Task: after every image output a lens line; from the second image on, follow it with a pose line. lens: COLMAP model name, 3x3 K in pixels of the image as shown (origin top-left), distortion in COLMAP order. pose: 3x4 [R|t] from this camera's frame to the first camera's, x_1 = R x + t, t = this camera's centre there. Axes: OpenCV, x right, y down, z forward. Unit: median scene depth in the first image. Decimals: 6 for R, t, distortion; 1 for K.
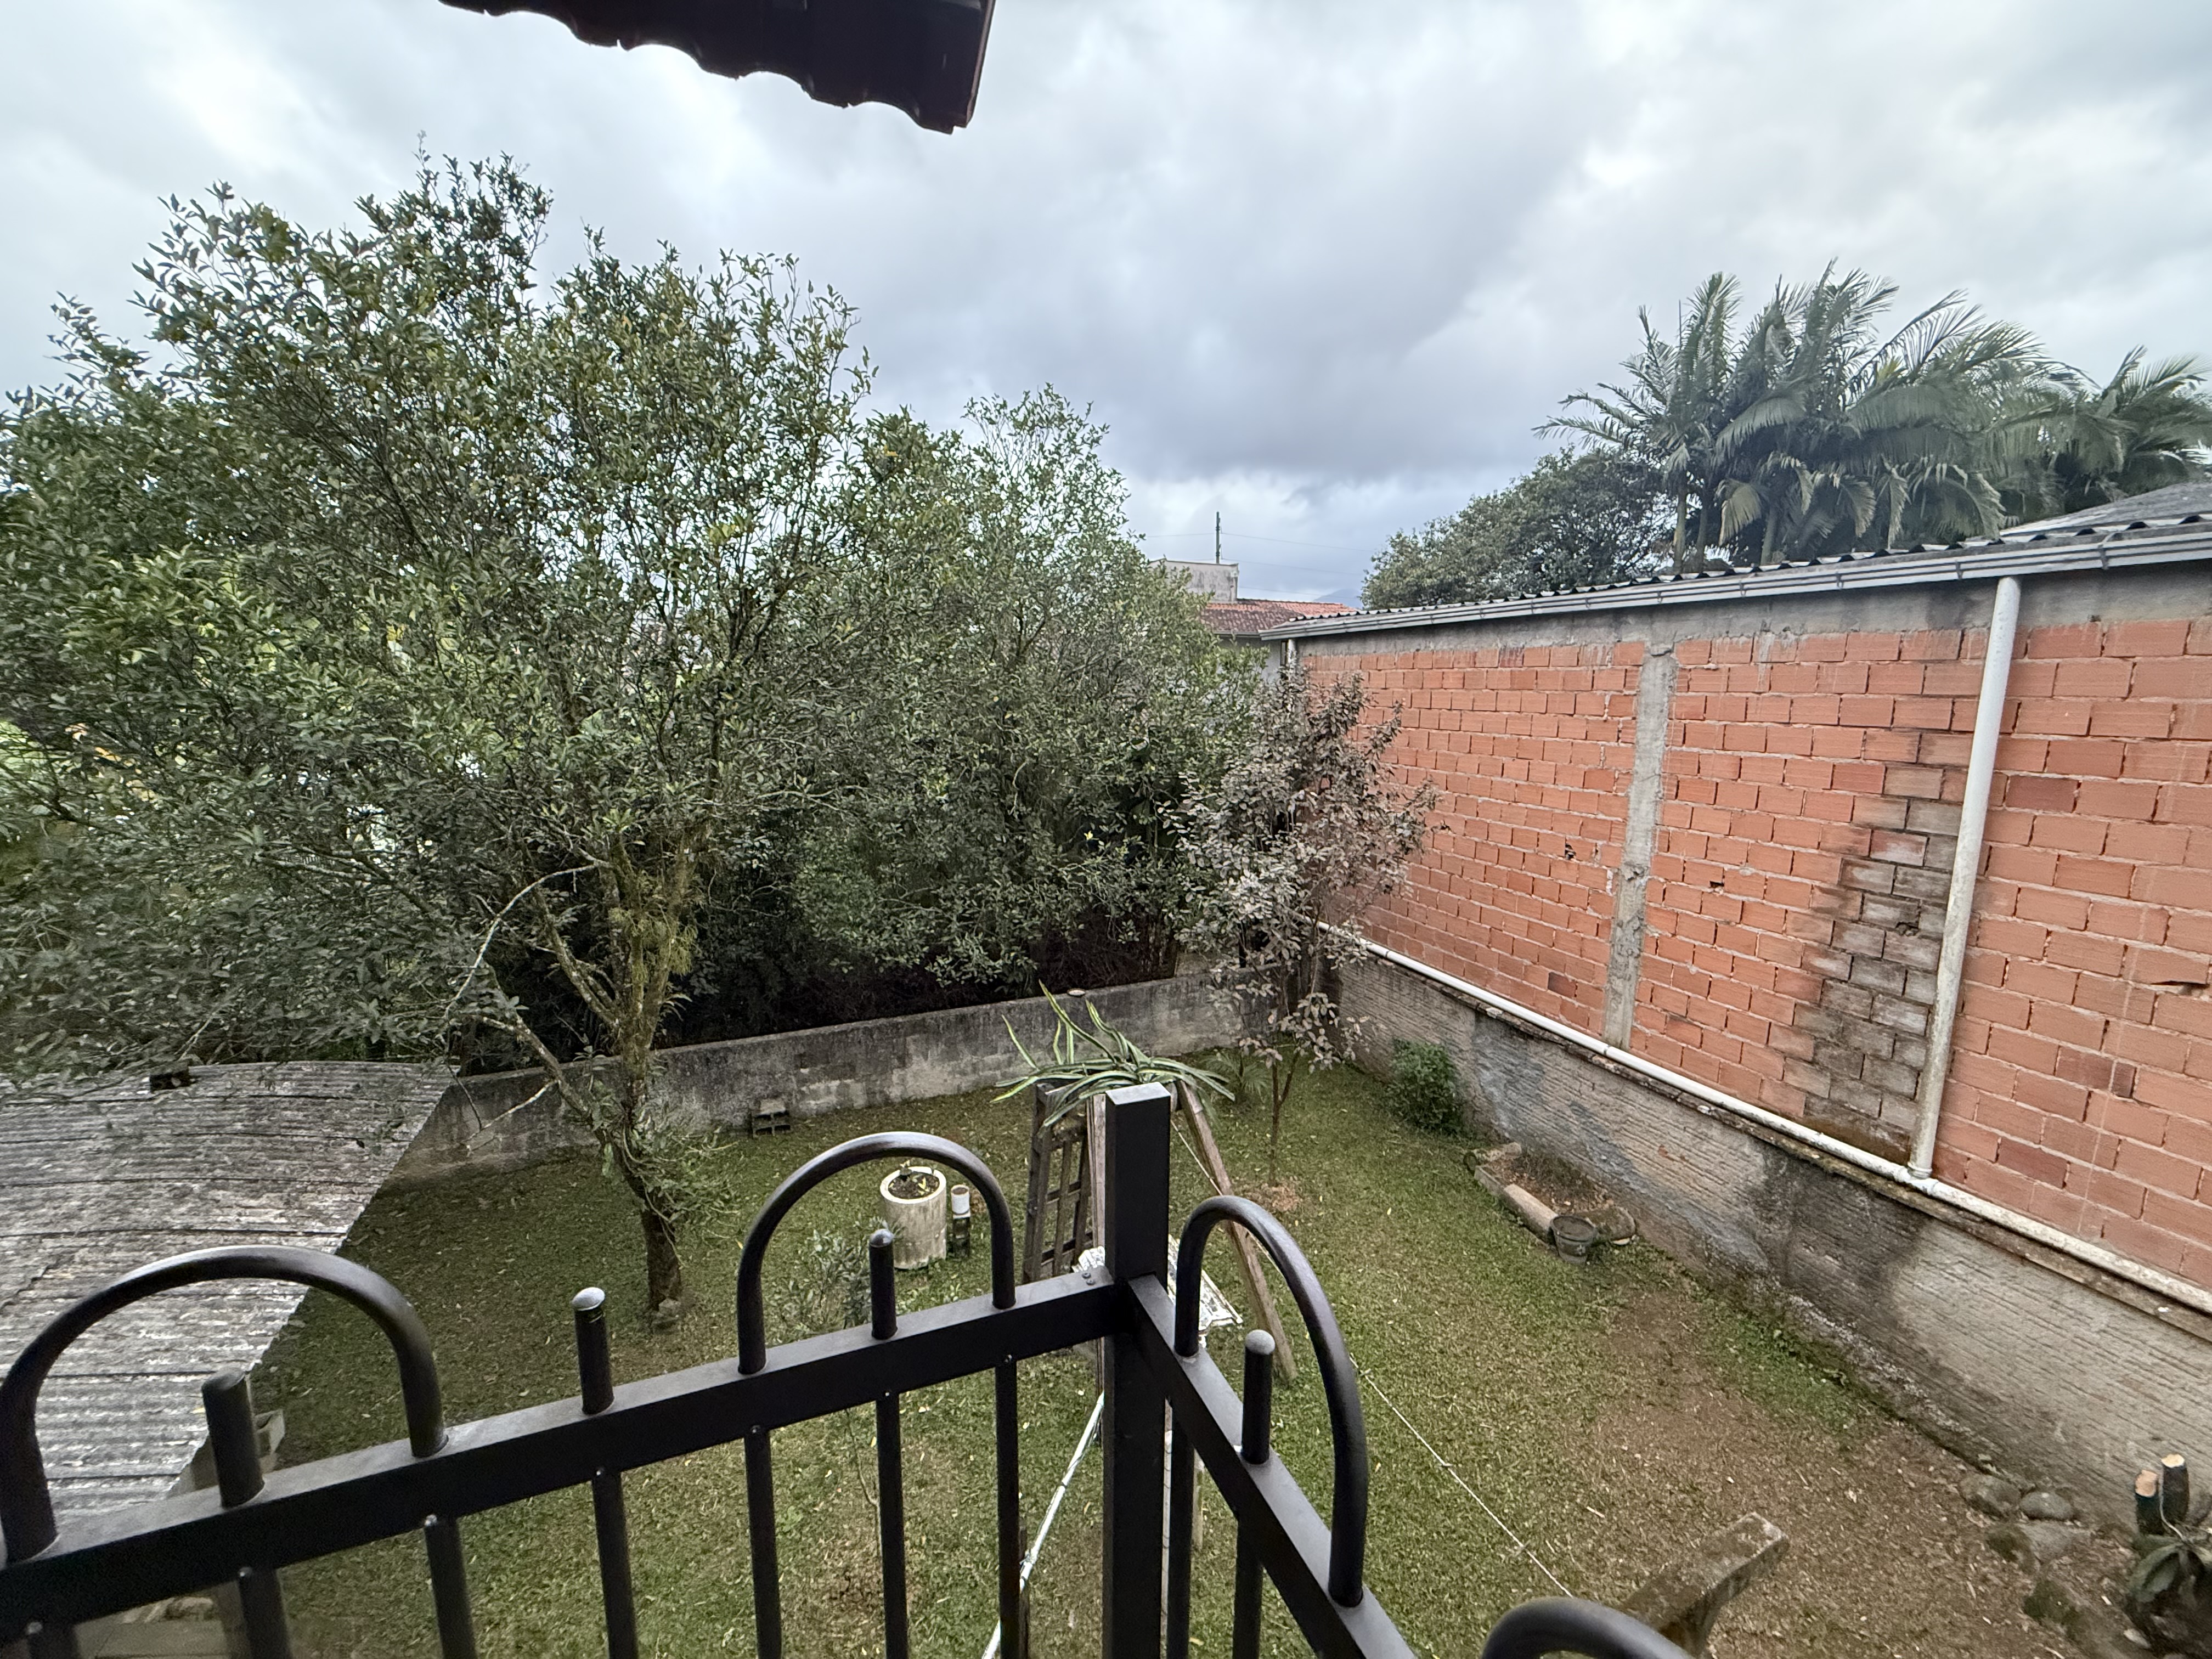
lens RADIAL K [[892.8, 0, 1106.0], [0, 892.8, 829.5], [0, 0, 1]] dist [0.000820, 0.000158]
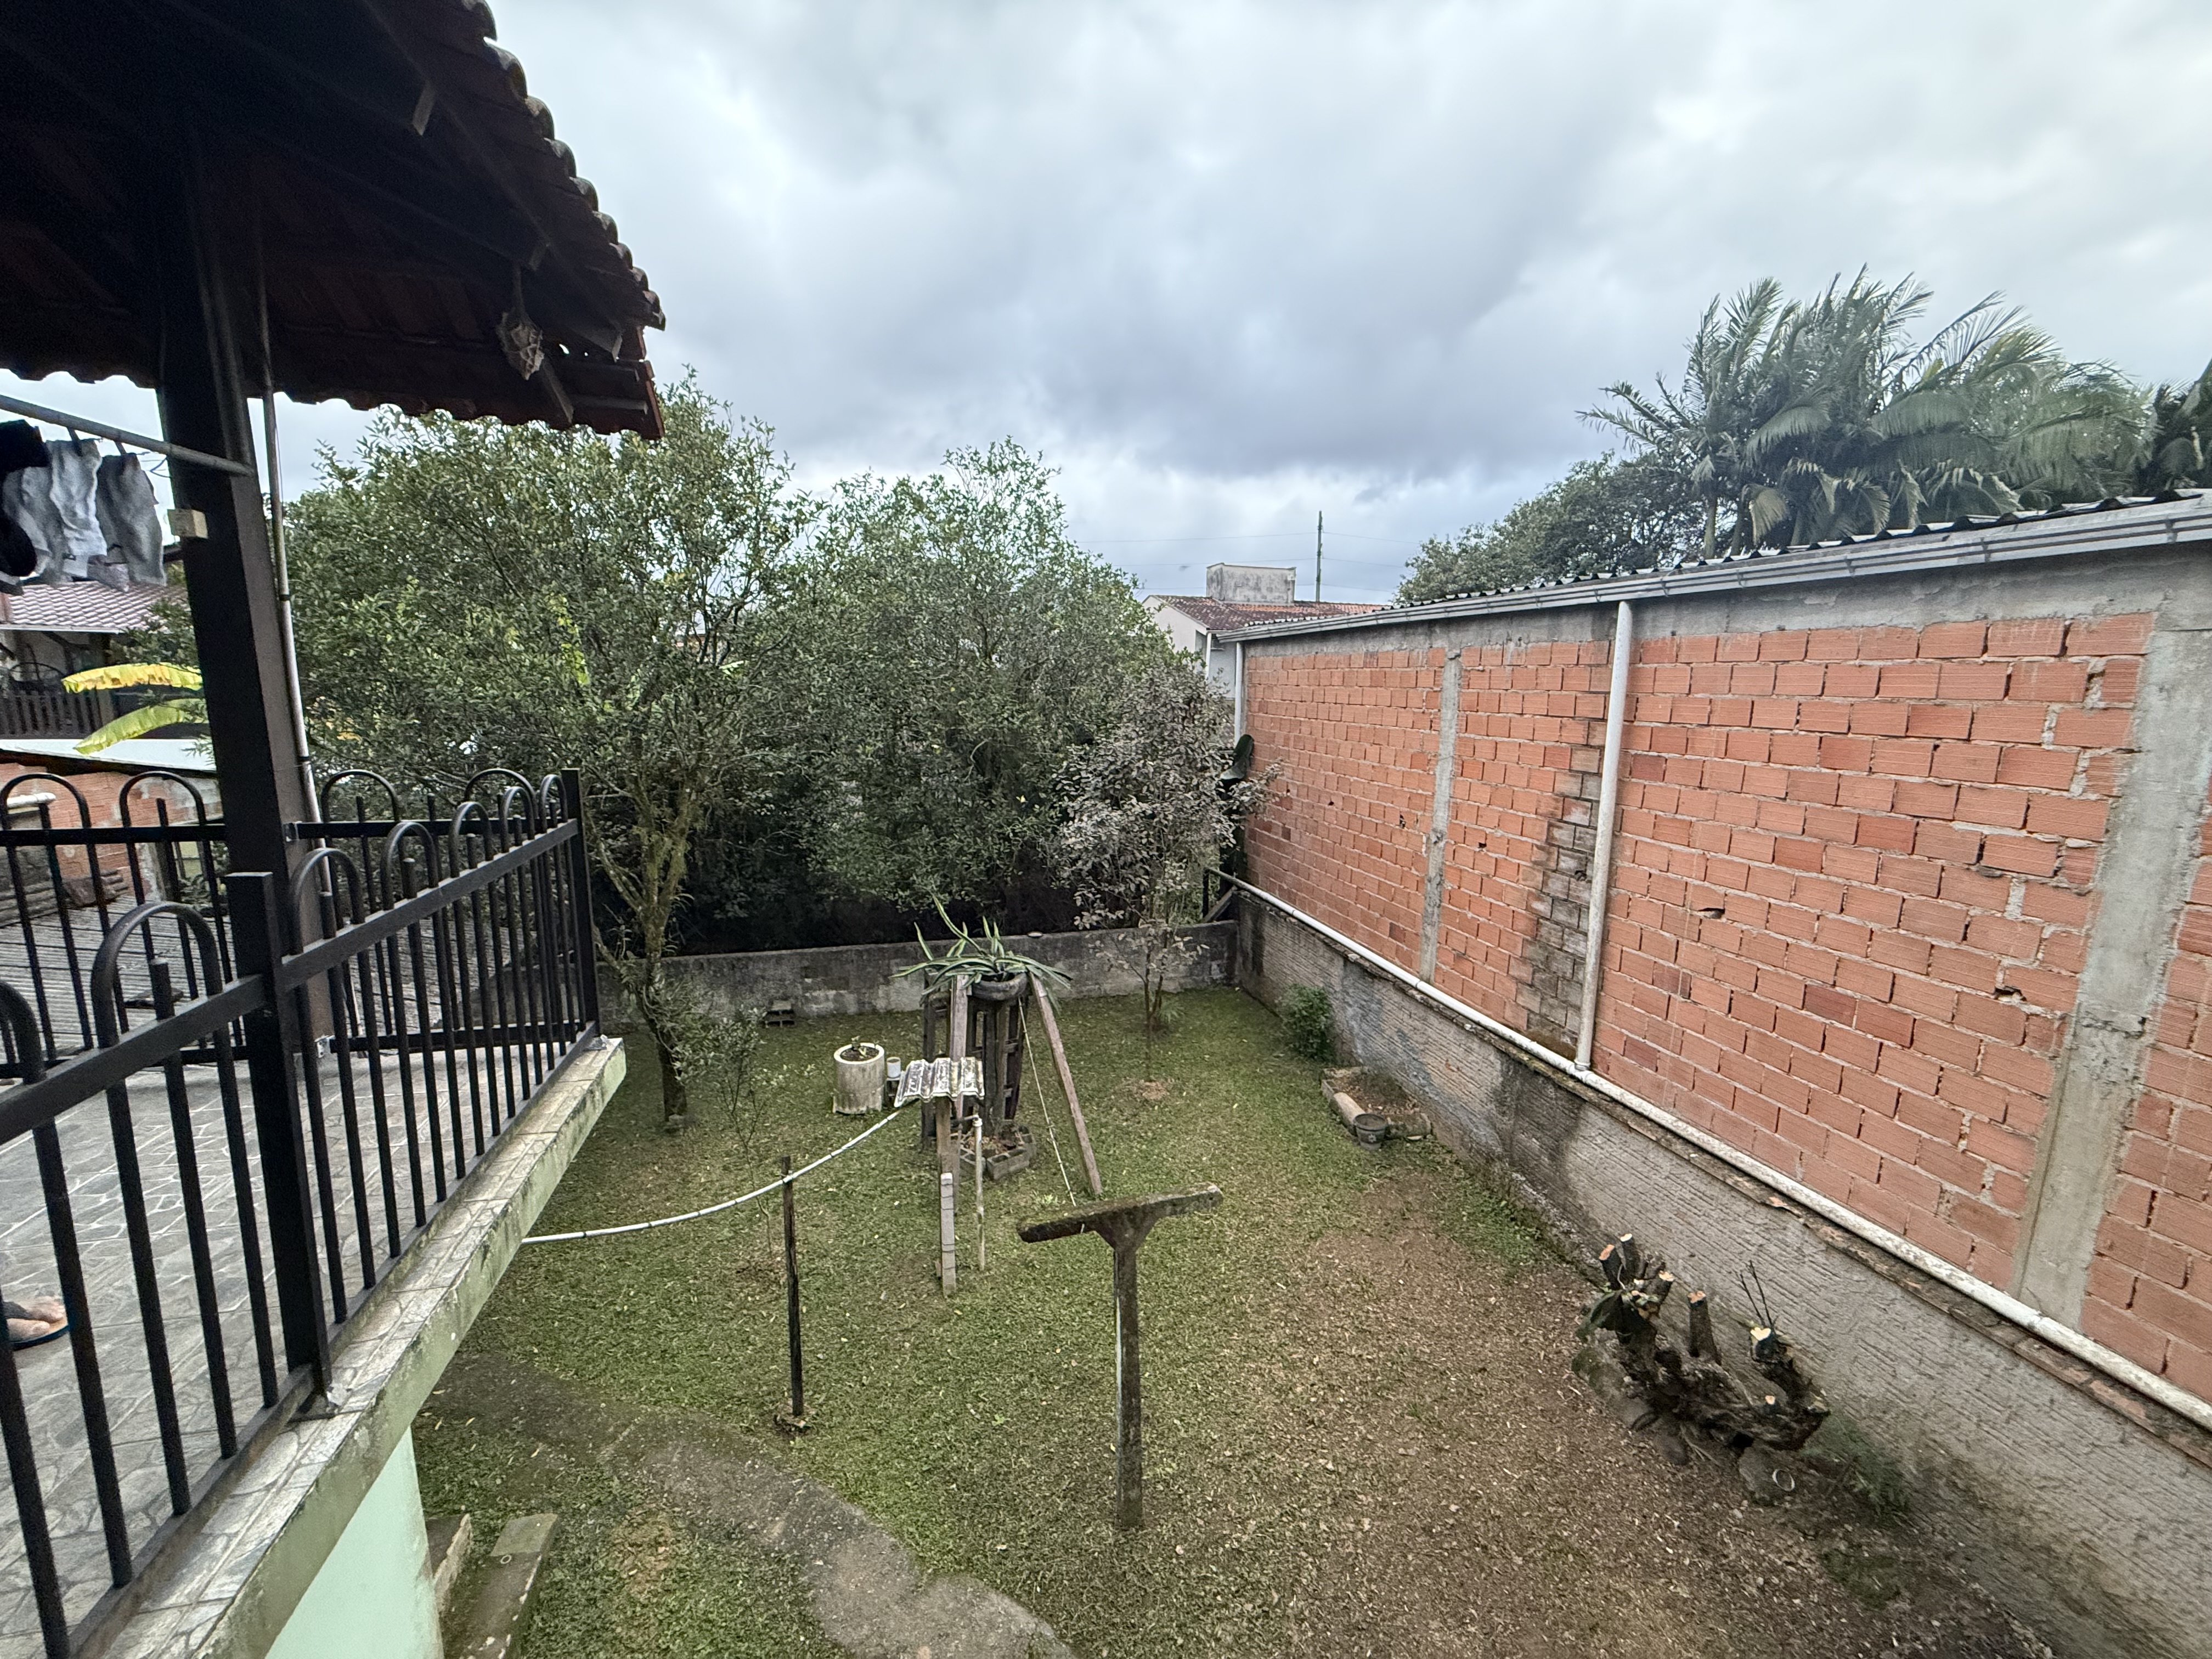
lens RADIAL K [[898.7, 0, 1106.0], [0, 898.7, 829.5], [0, 0, 1]] dist [0.000596, 0.000076]
pose [[0.991726, 0.031383, -0.124478, 0.310130], [-0.031308, 0.999507, 0.002560, 0.051337], [0.124497, 0.001358, 0.992219, -0.286063]]
